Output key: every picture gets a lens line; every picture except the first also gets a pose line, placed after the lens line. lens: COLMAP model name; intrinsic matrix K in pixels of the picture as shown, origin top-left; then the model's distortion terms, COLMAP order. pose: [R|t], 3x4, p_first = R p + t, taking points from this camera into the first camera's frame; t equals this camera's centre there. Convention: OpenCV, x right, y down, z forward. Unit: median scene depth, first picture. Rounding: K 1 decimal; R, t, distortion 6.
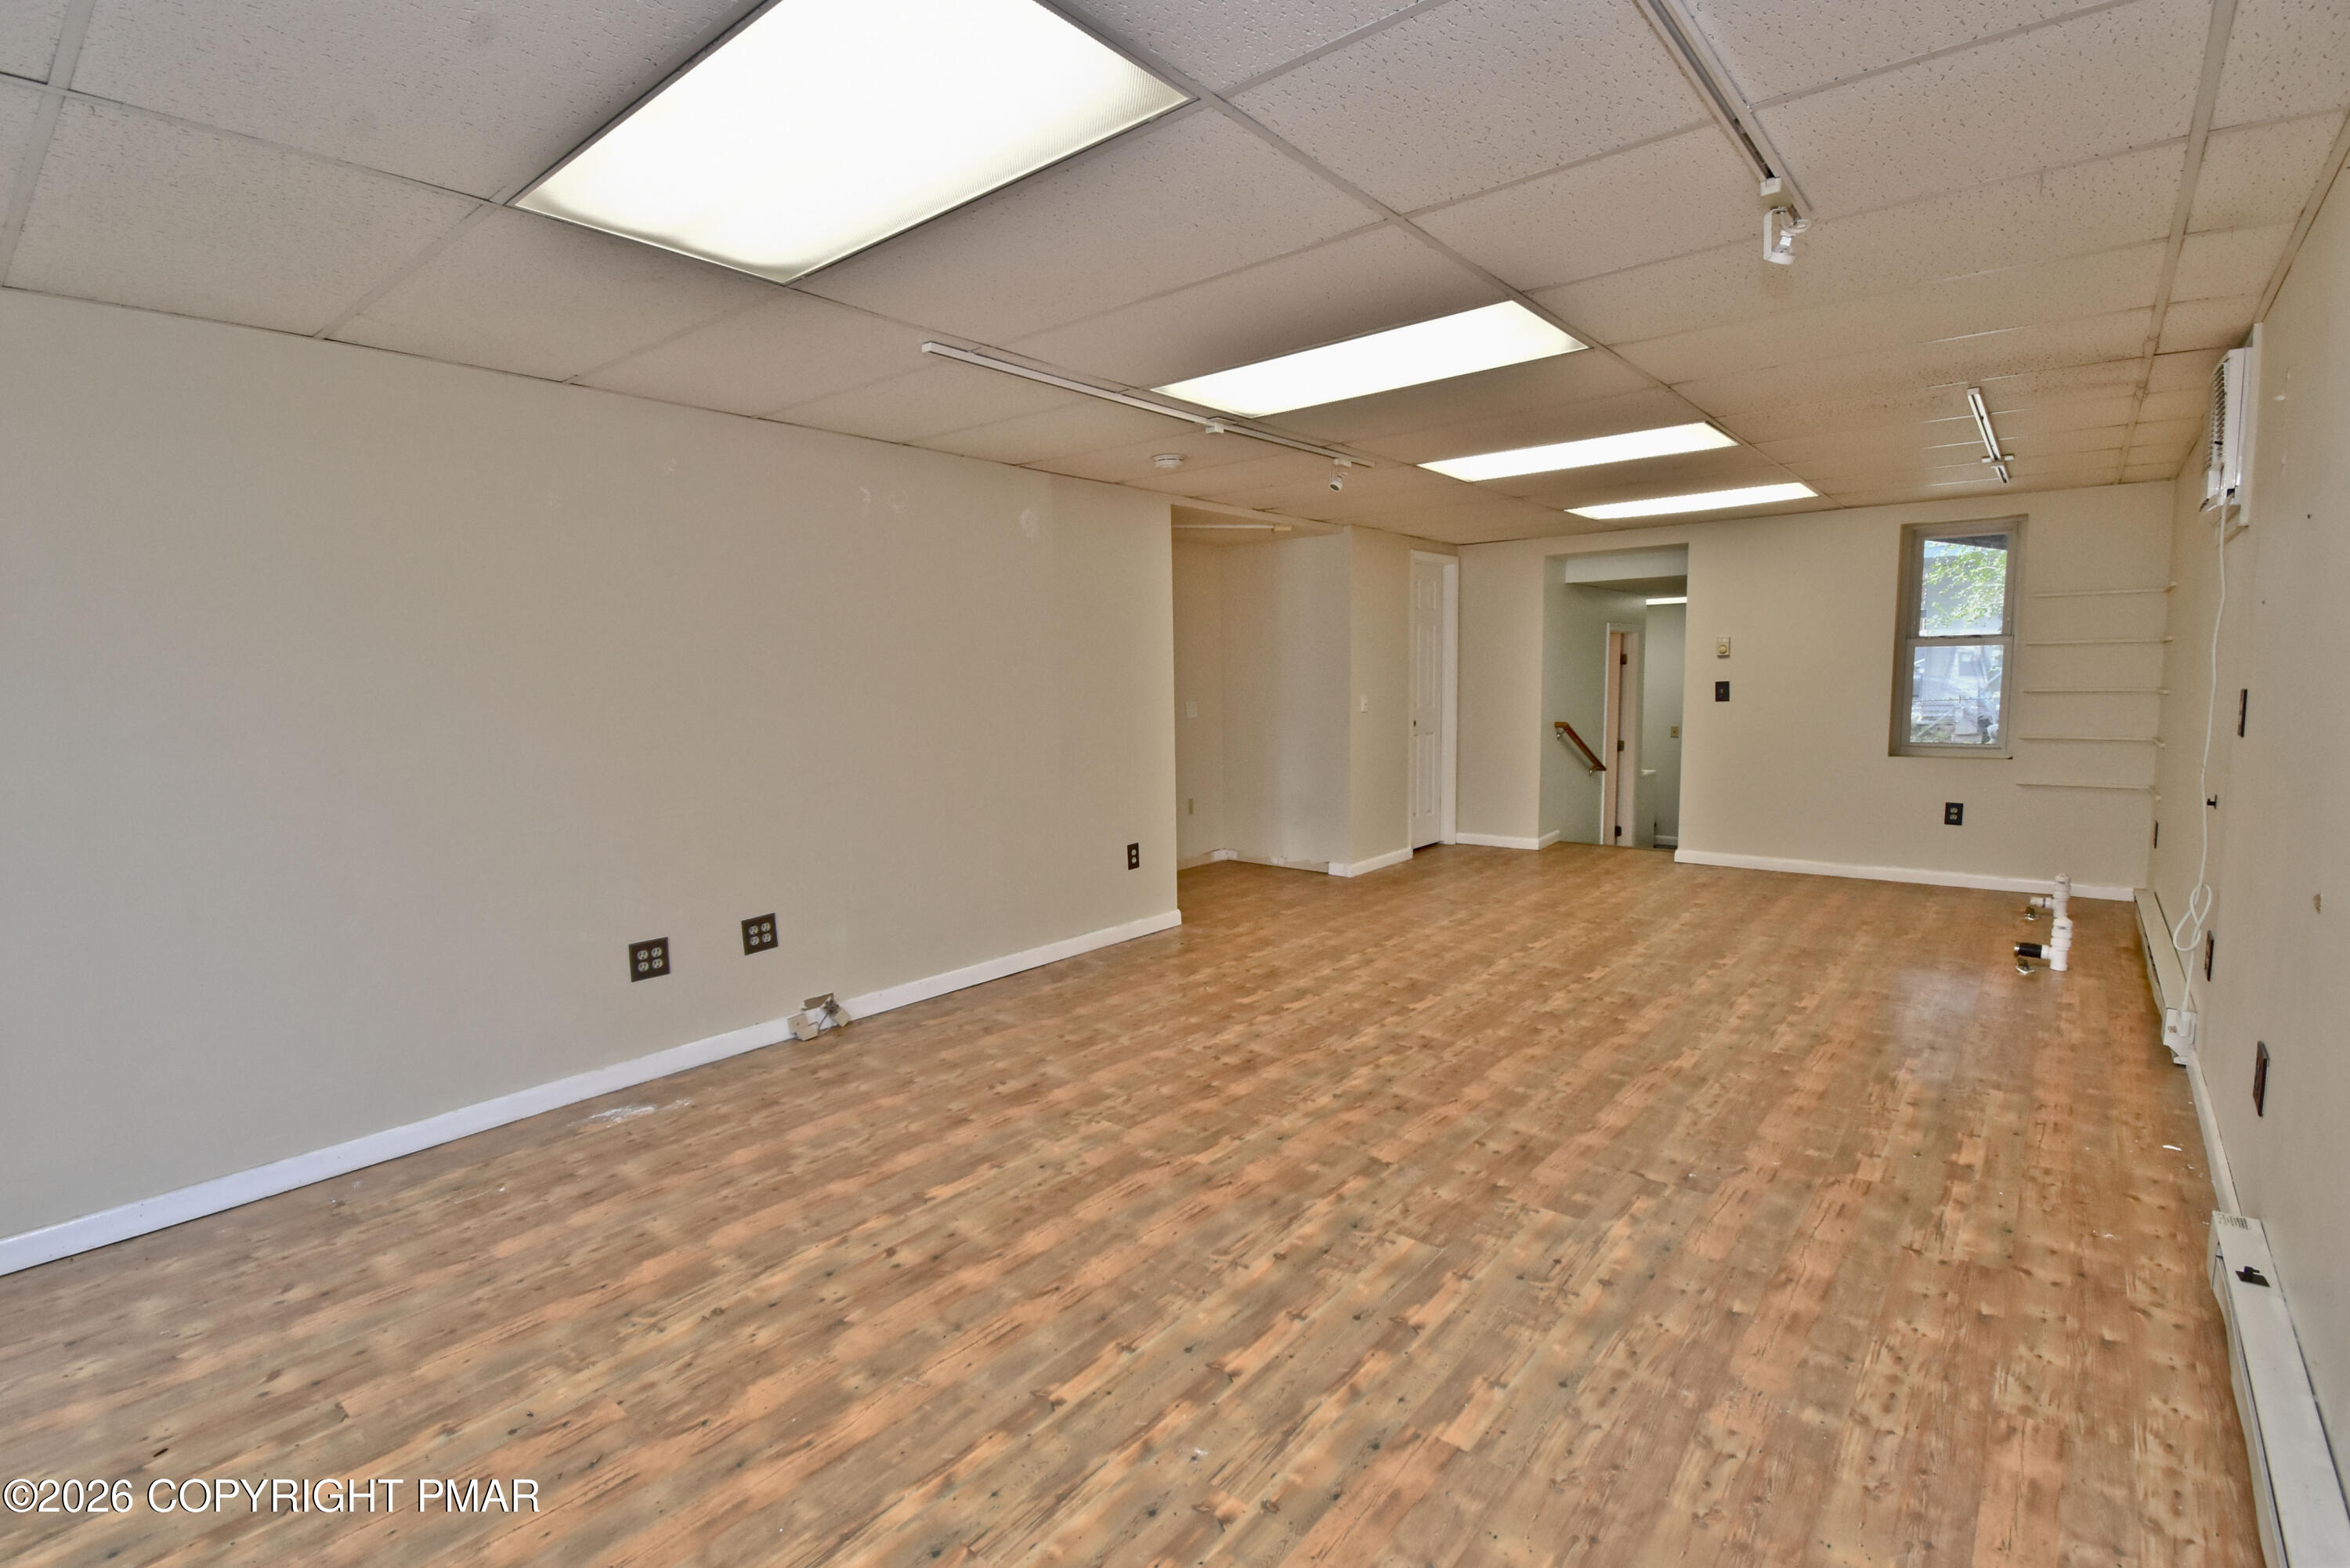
lens RADIAL K [[1042.9, 0, 1174.9], [0, 1042.9, 796.0], [0, 0, 1]] dist [0.017425, -0.025059]
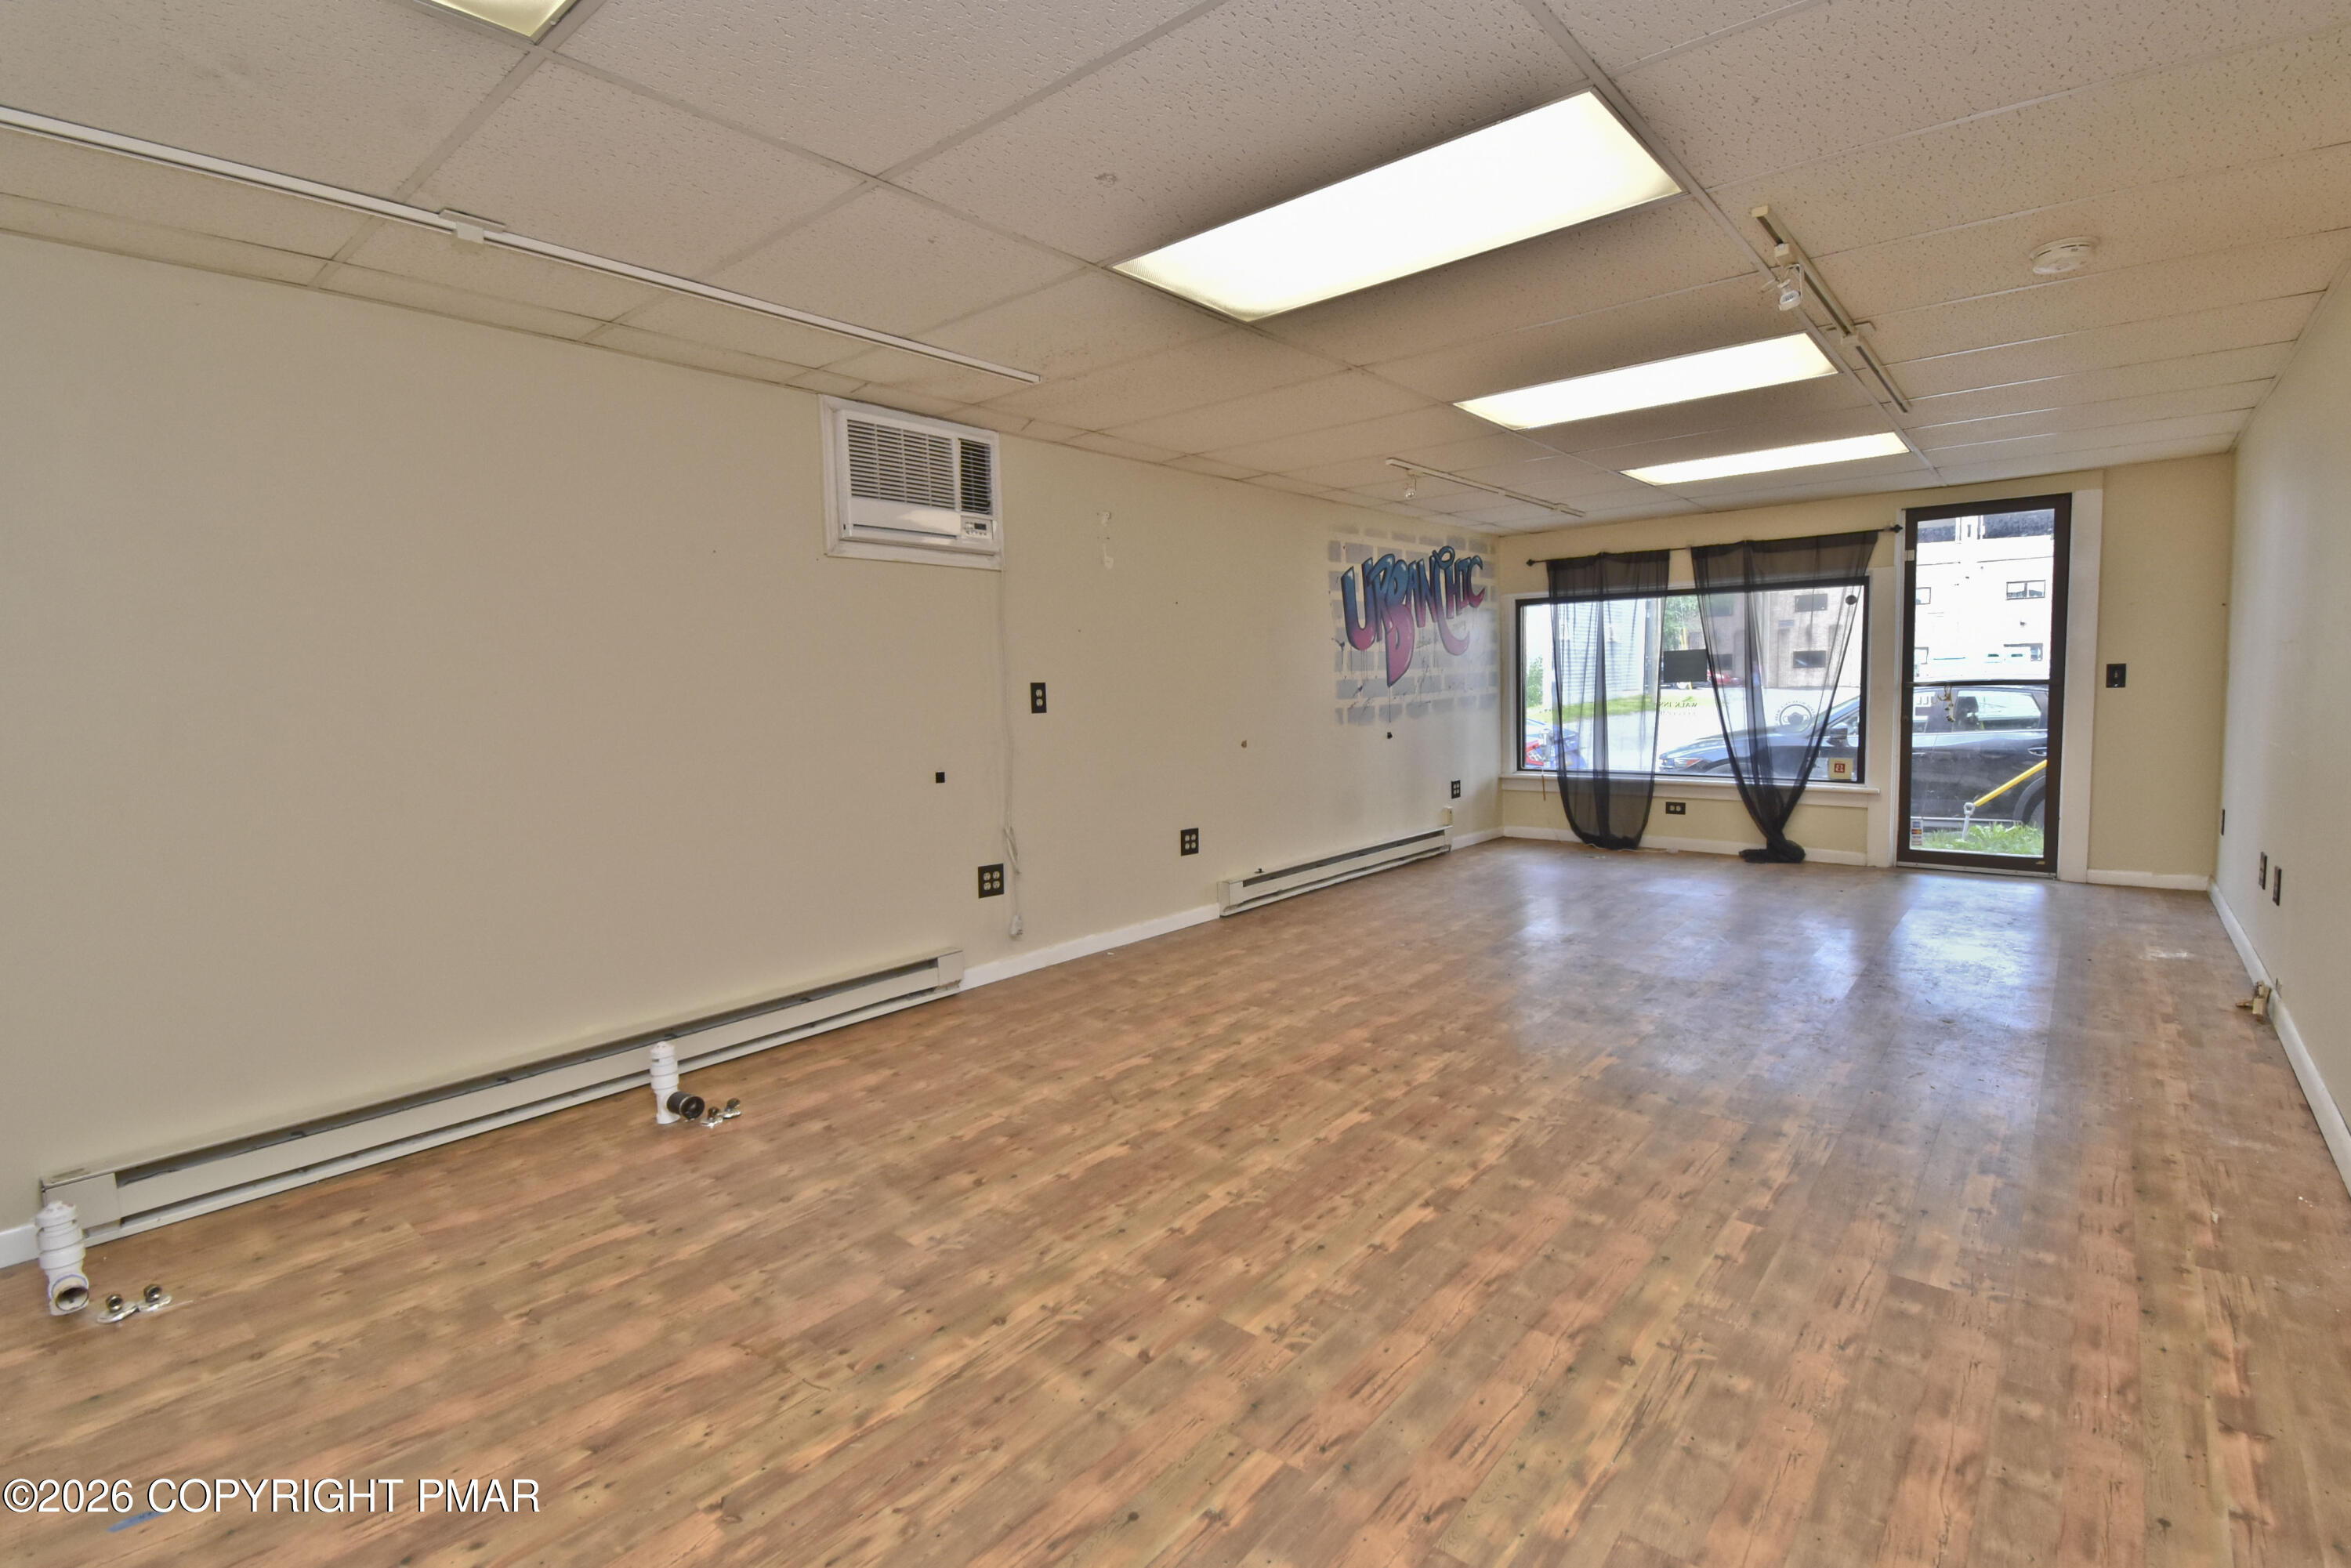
lens RADIAL K [[1043.4, 0, 1175.4], [0, 1043.4, 796.0], [0, 0, 1]] dist [0.017425, -0.025059]
pose [[-0.998564, 0.043109, 0.031797, 0.527592], [0.048920, 0.975723, 0.213474, -0.183240], [-0.021823, 0.214723, -0.976431, 1.742943]]
